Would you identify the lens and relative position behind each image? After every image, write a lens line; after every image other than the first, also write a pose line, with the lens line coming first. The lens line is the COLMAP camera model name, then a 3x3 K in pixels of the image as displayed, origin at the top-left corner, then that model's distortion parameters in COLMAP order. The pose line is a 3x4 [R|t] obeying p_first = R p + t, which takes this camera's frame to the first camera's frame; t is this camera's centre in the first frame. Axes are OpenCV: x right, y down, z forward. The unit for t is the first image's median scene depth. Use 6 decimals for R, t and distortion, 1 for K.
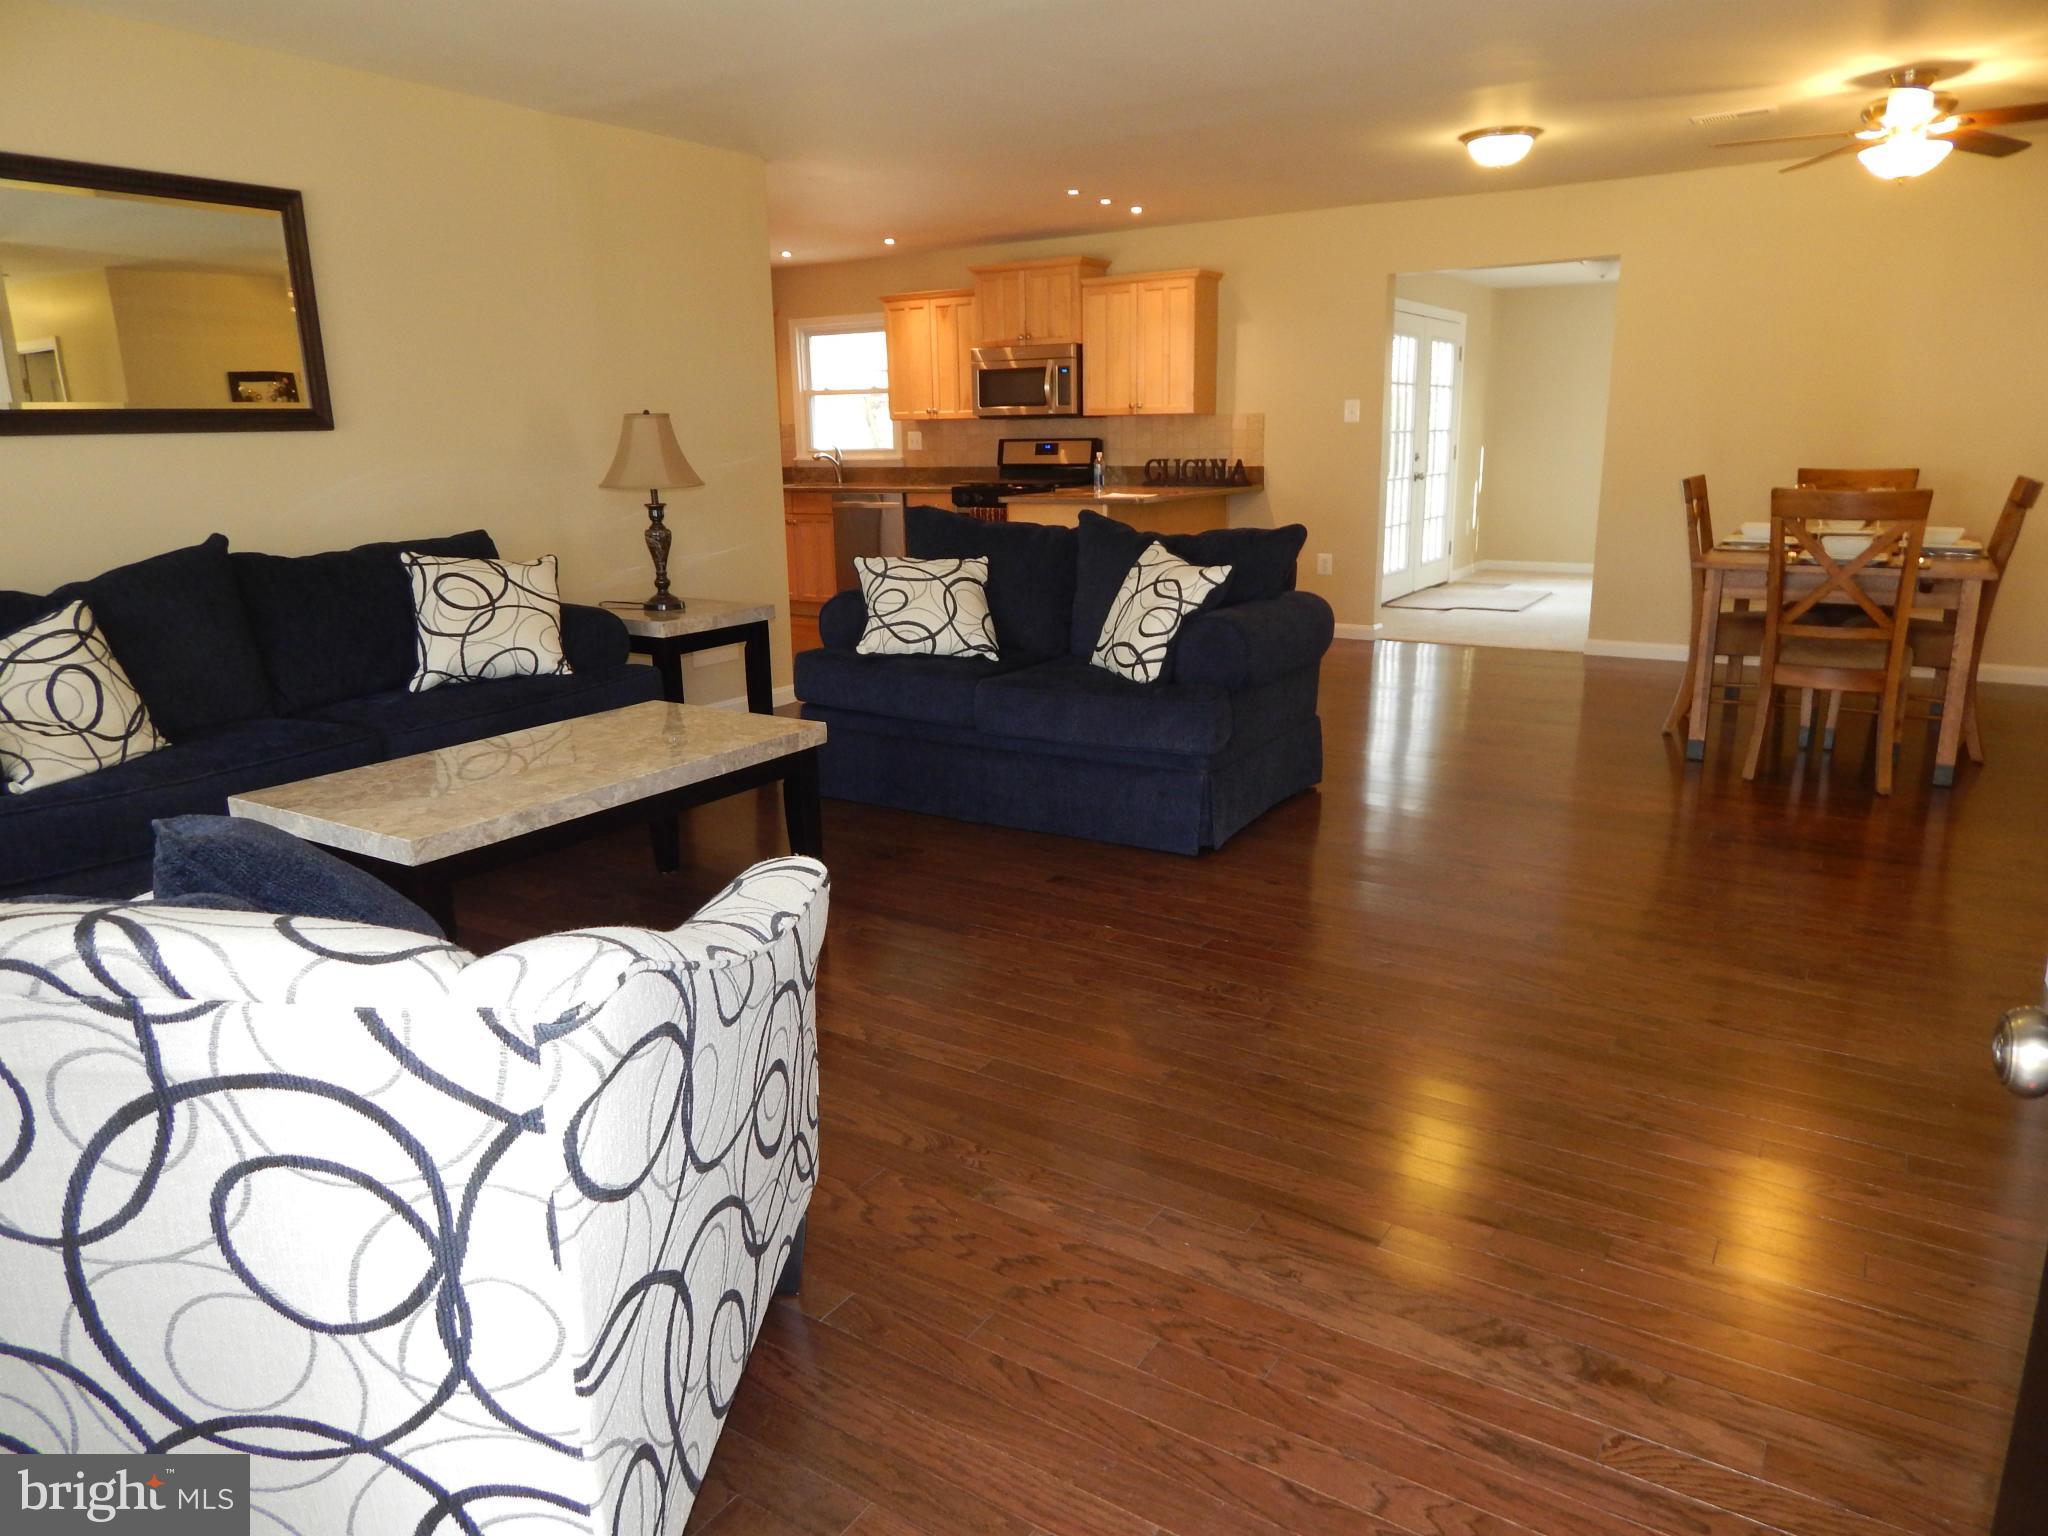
lens RADIAL K [[1350.7, 0, 1009.1], [0, 1350.7, 767.9], [0, 0, 1]] dist [0.001118, -0.004208]
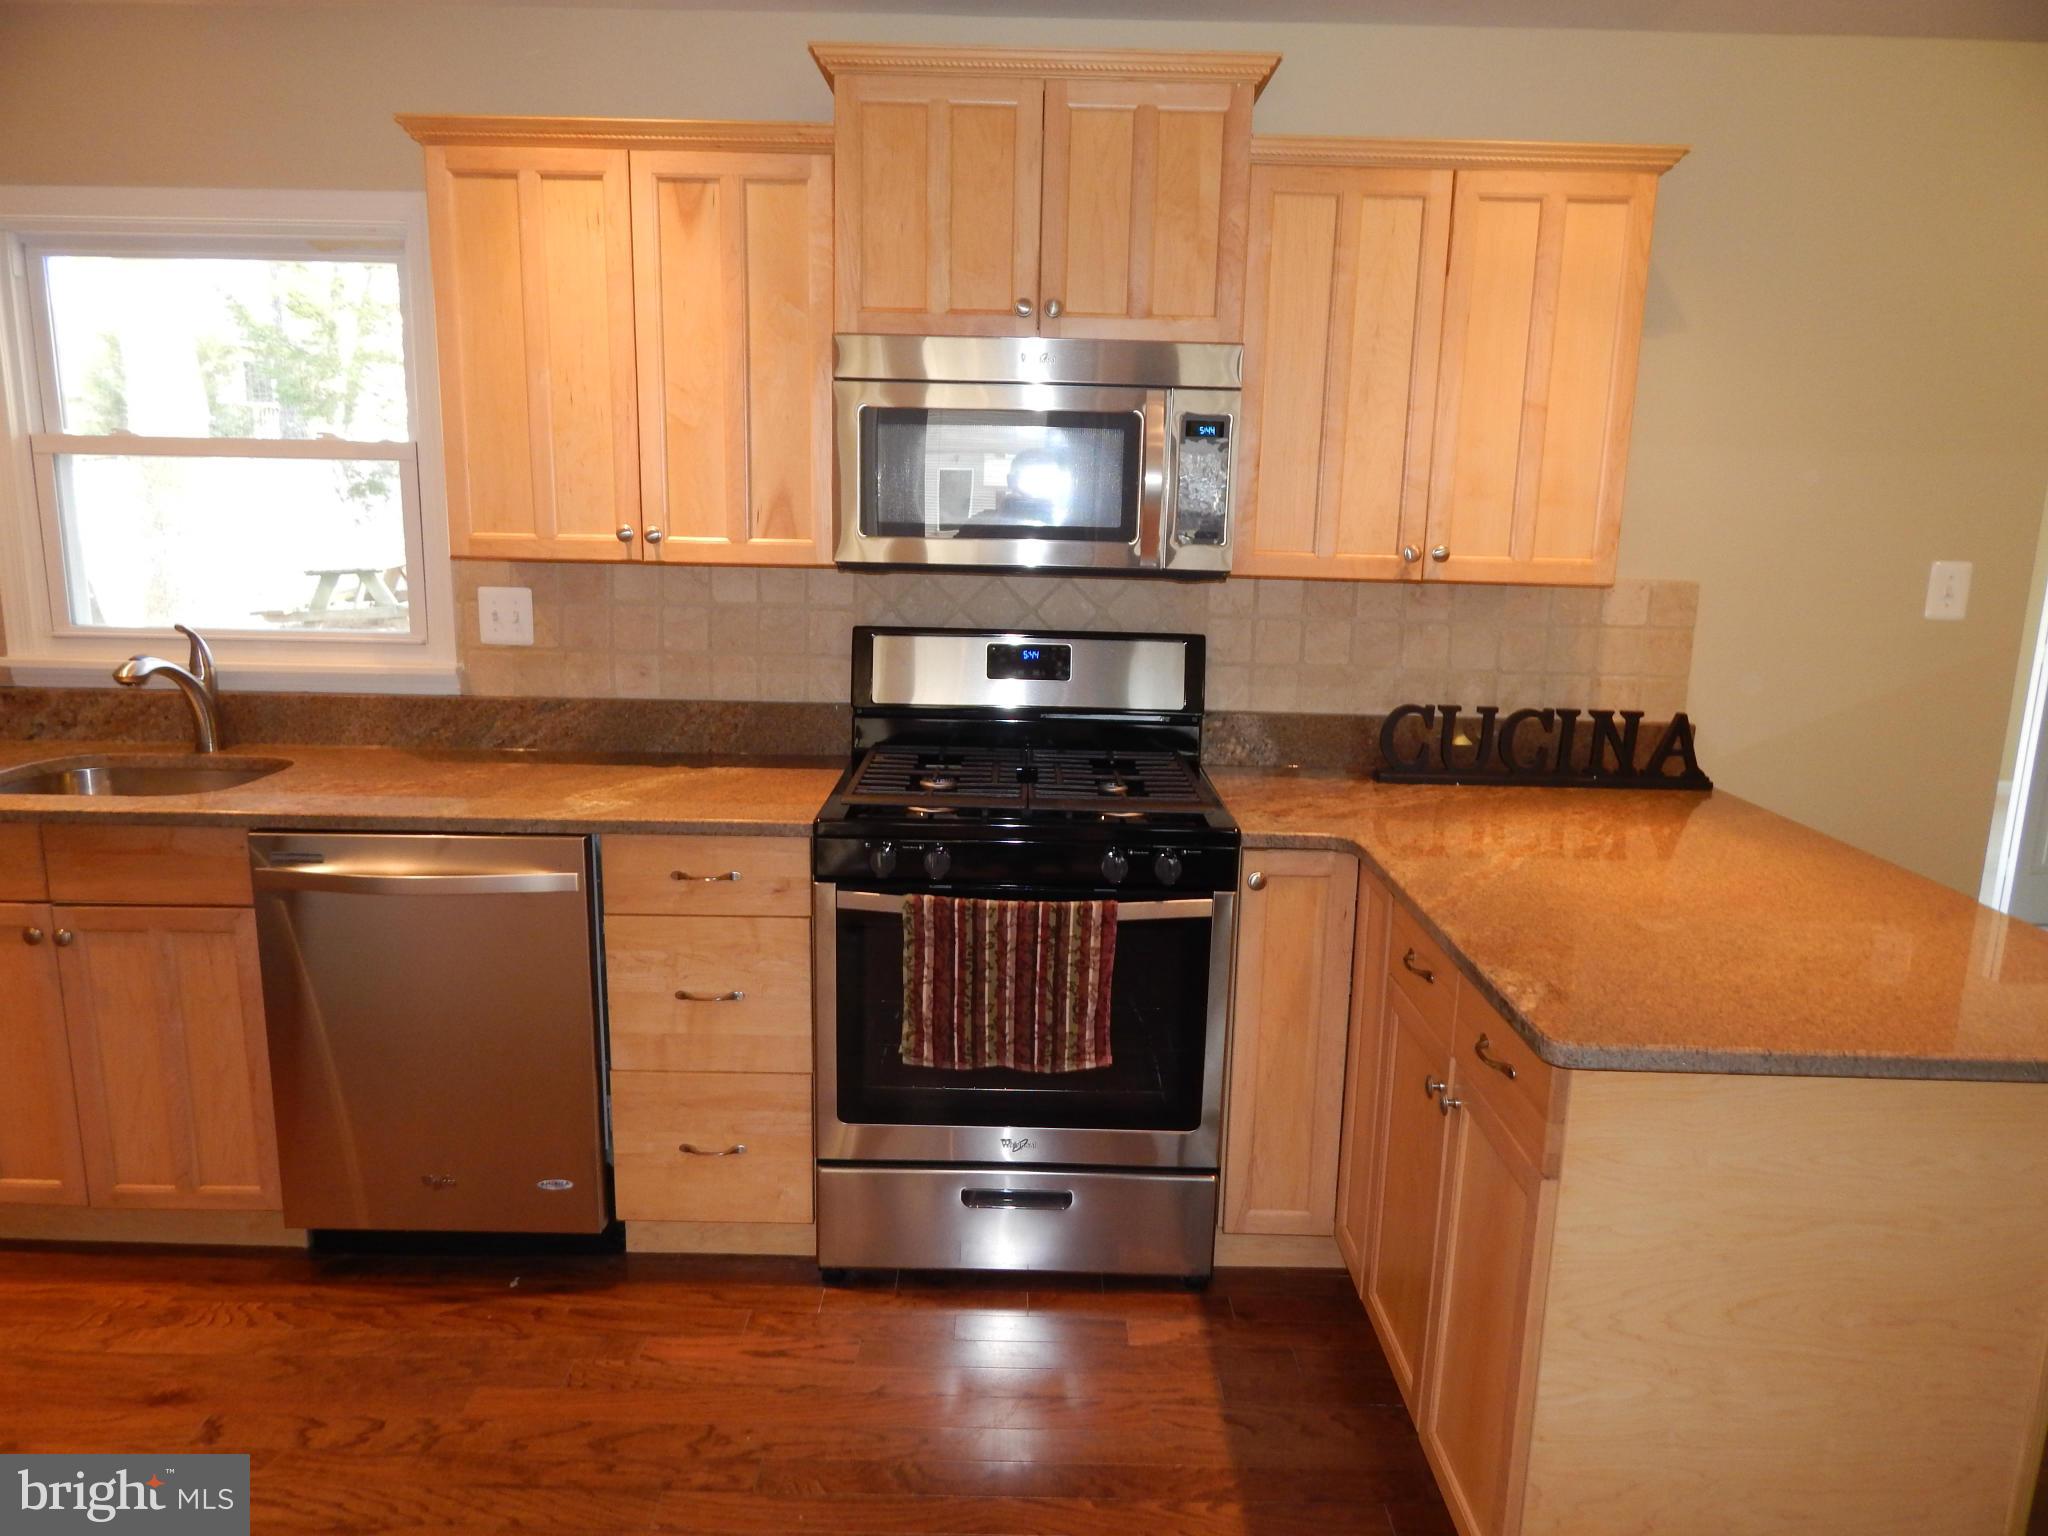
lens RADIAL K [[1350.7, 0, 1022.3], [0, 1350.7, 761.5], [0, 0, 1]] dist [0.001118, -0.004208]
pose [[0.838794, -0.065030, 0.540551, -0.155751], [0.095229, 0.995060, -0.028061, -0.209117], [-0.536056, 0.075013, 0.840843, 0.748573]]
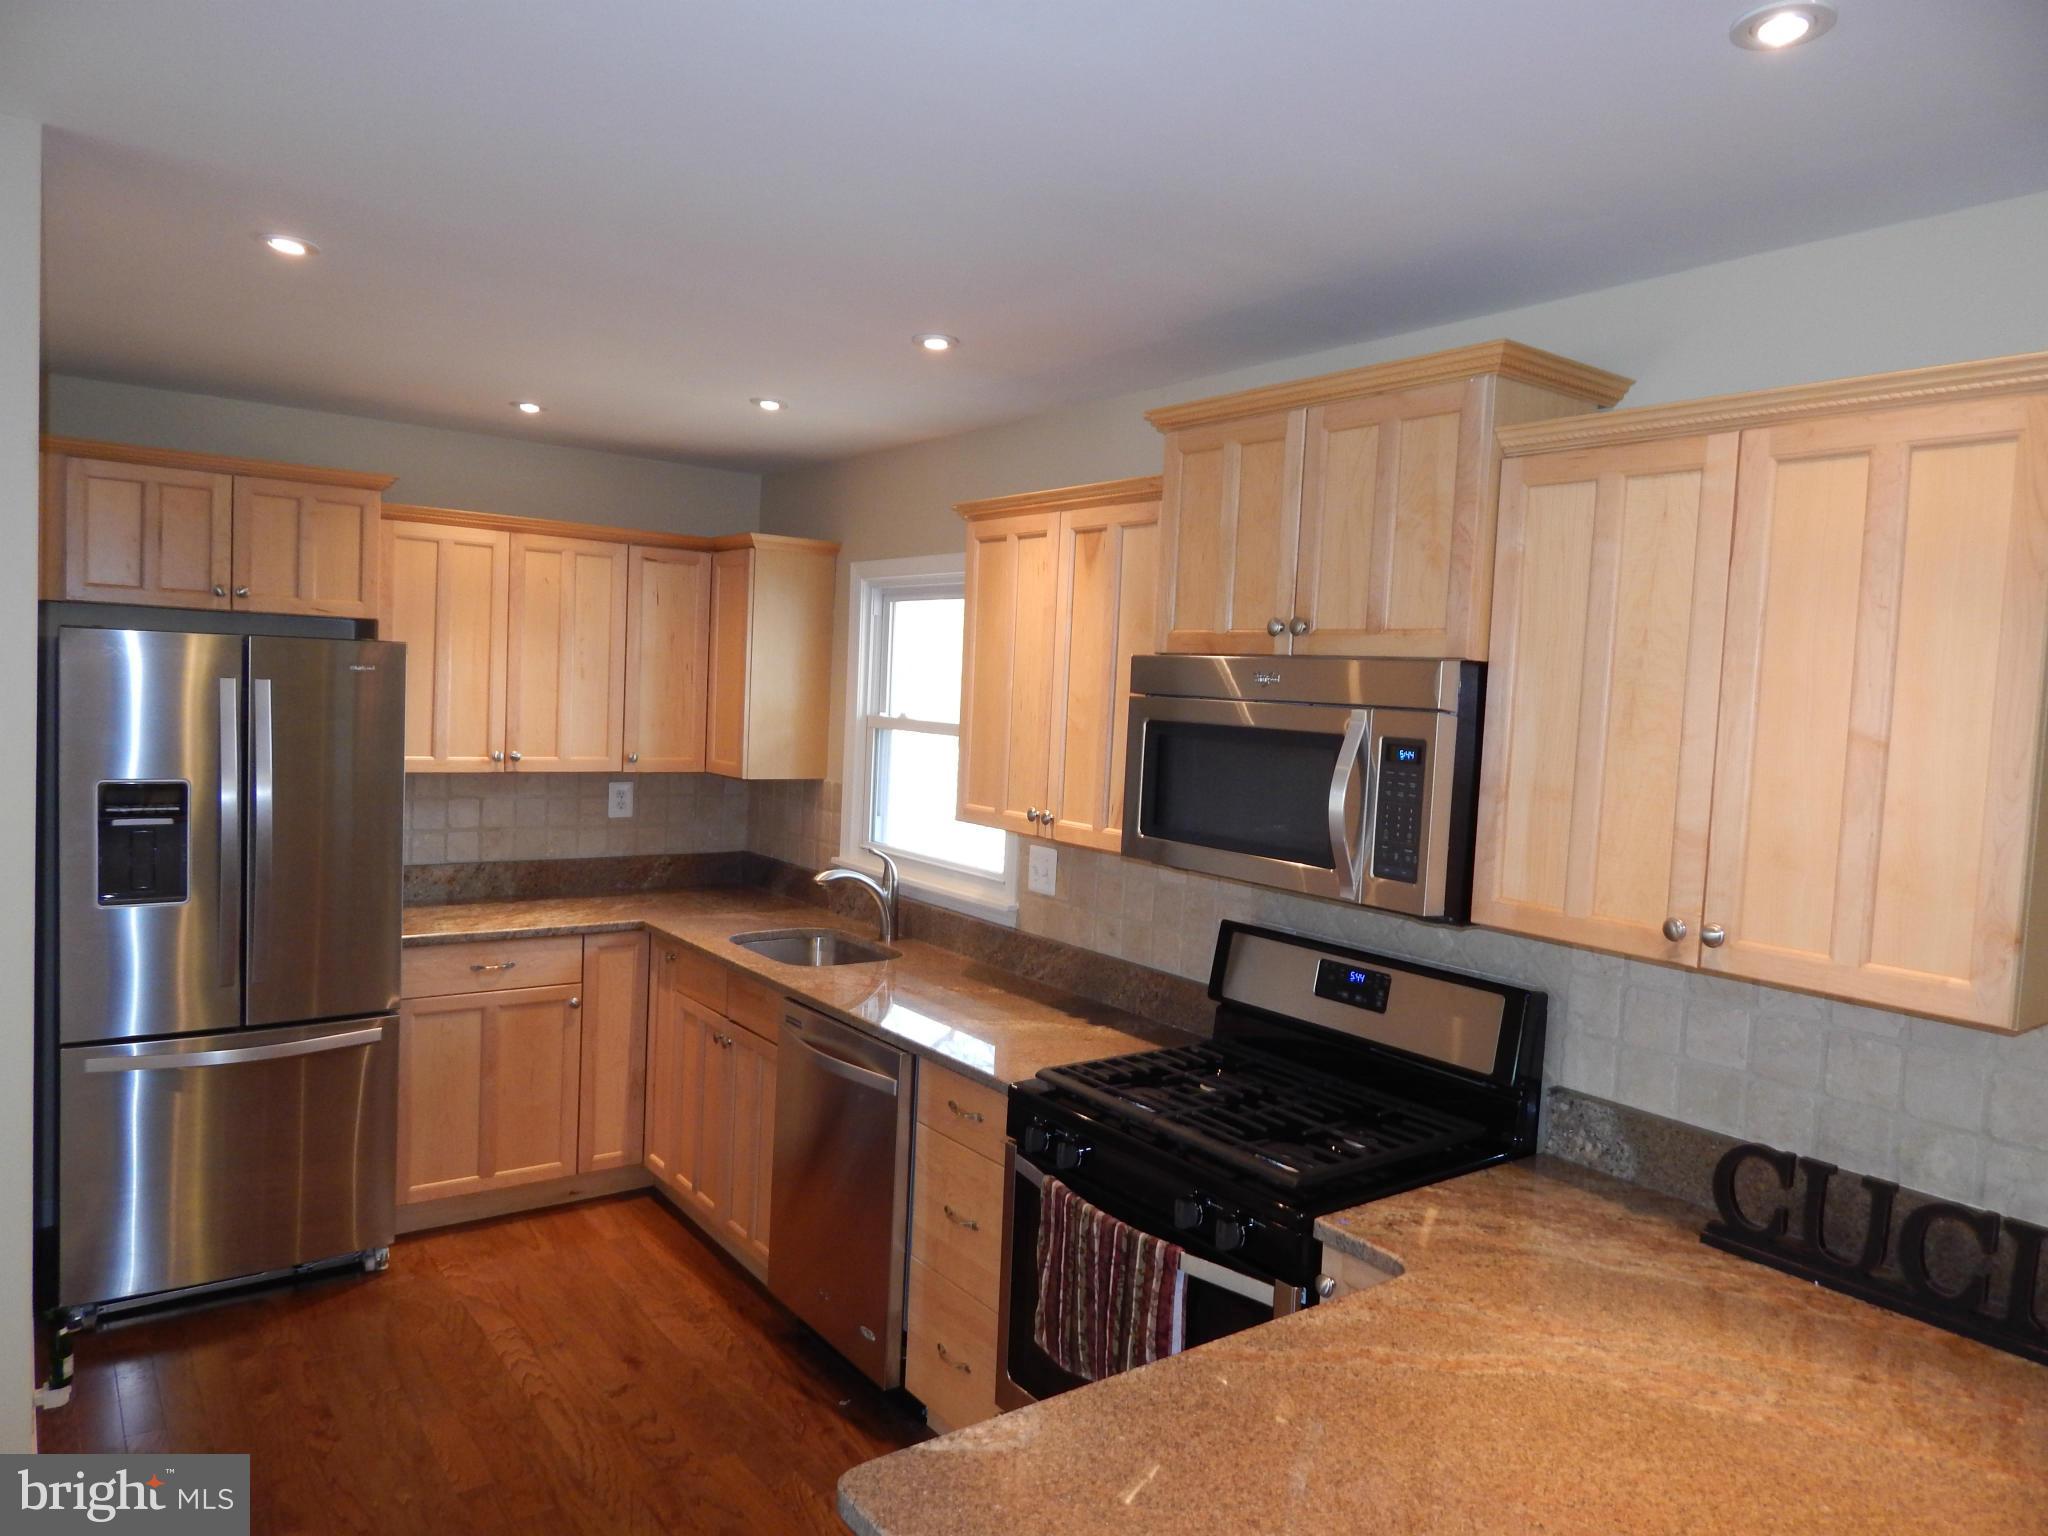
lens RADIAL K [[1350.7, 0, 1023.3], [0, 1350.7, 759.6], [0, 0, 1]] dist [0.001118, -0.004208]
pose [[0.935017, 0.086292, -0.343944, 0.059893], [-0.153165, 0.973073, -0.172246, -0.228234], [0.319820, 0.213733, 0.923057, 0.706364]]
